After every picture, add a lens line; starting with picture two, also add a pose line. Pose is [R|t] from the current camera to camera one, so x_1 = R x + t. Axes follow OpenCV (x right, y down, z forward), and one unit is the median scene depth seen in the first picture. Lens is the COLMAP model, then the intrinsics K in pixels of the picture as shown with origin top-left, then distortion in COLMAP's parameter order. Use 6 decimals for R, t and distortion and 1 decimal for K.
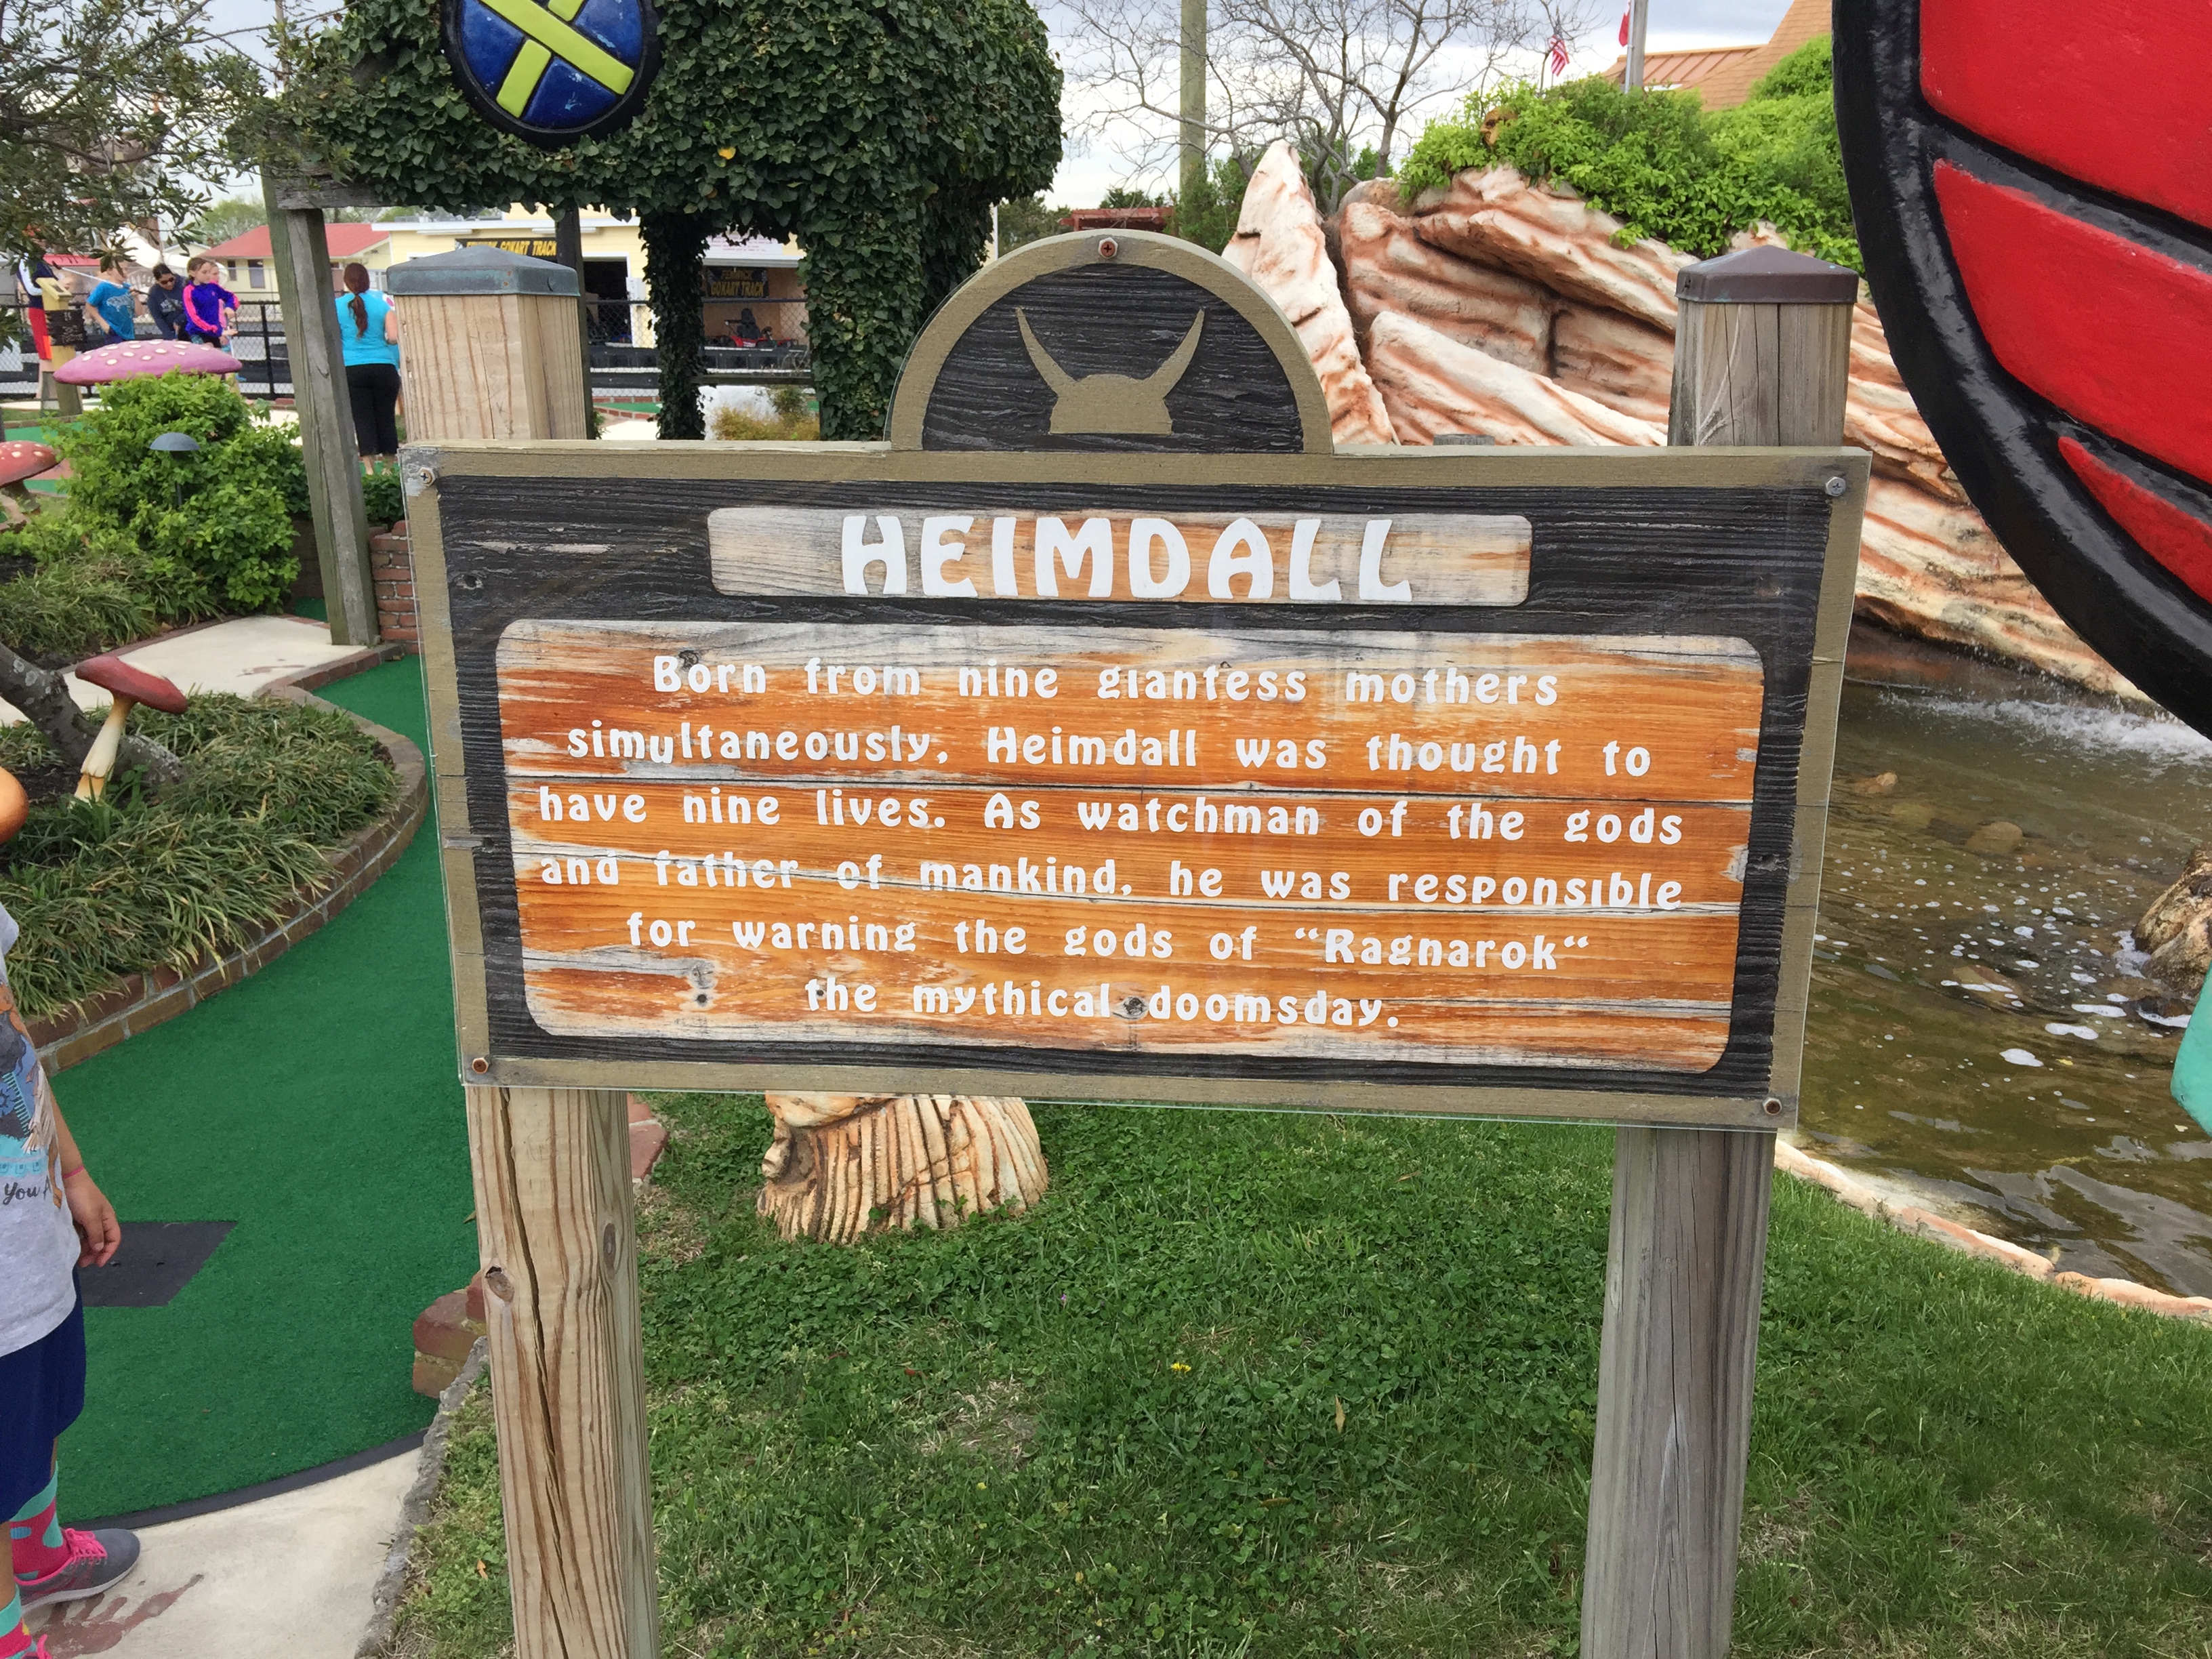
lens RADIAL K [[1881.4, 0, 1106.0], [0, 1881.4, 829.5], [0, 0, 1]] dist [0.108300, -0.188980]
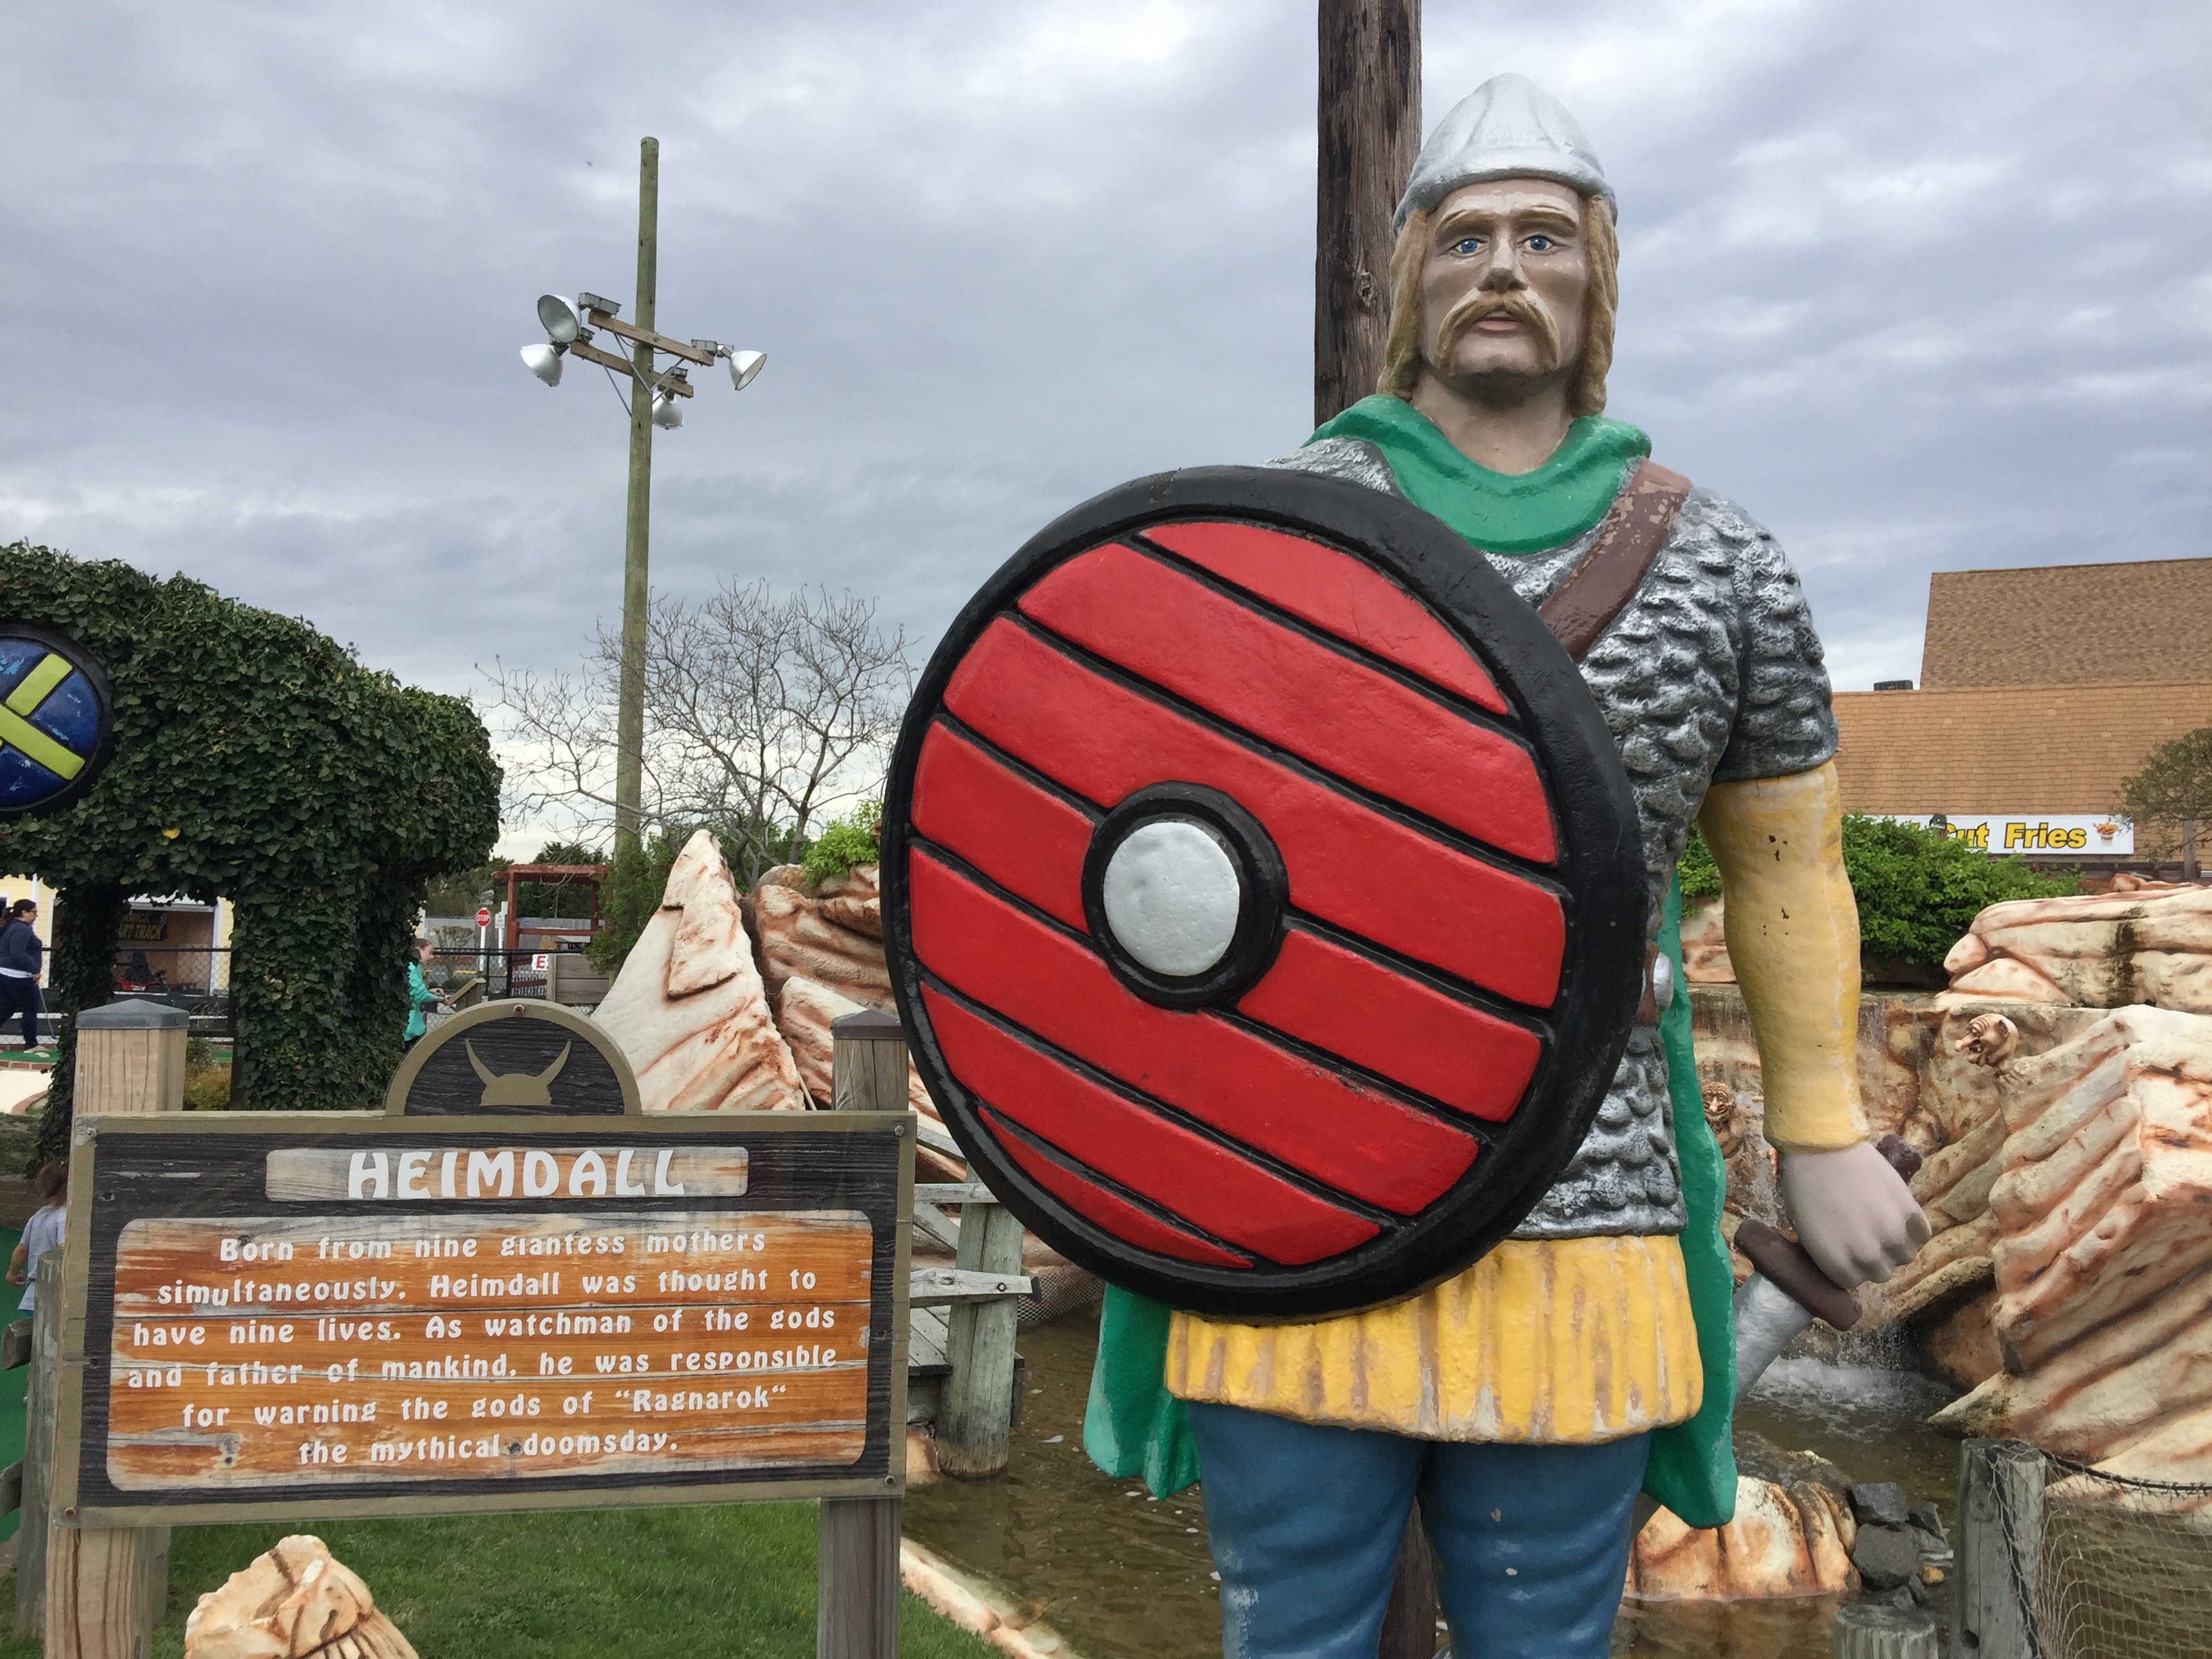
lens RADIAL K [[1881.4, 0, 1106.0], [0, 1881.4, 829.5], [0, 0, 1]] dist [0.108300, -0.188980]
pose [[0.958191, 0.037833, 0.283616, 0.016864], [0.057959, 0.945007, -0.321875, 0.149360], [-0.280196, 0.324856, 0.903304, -0.832302]]
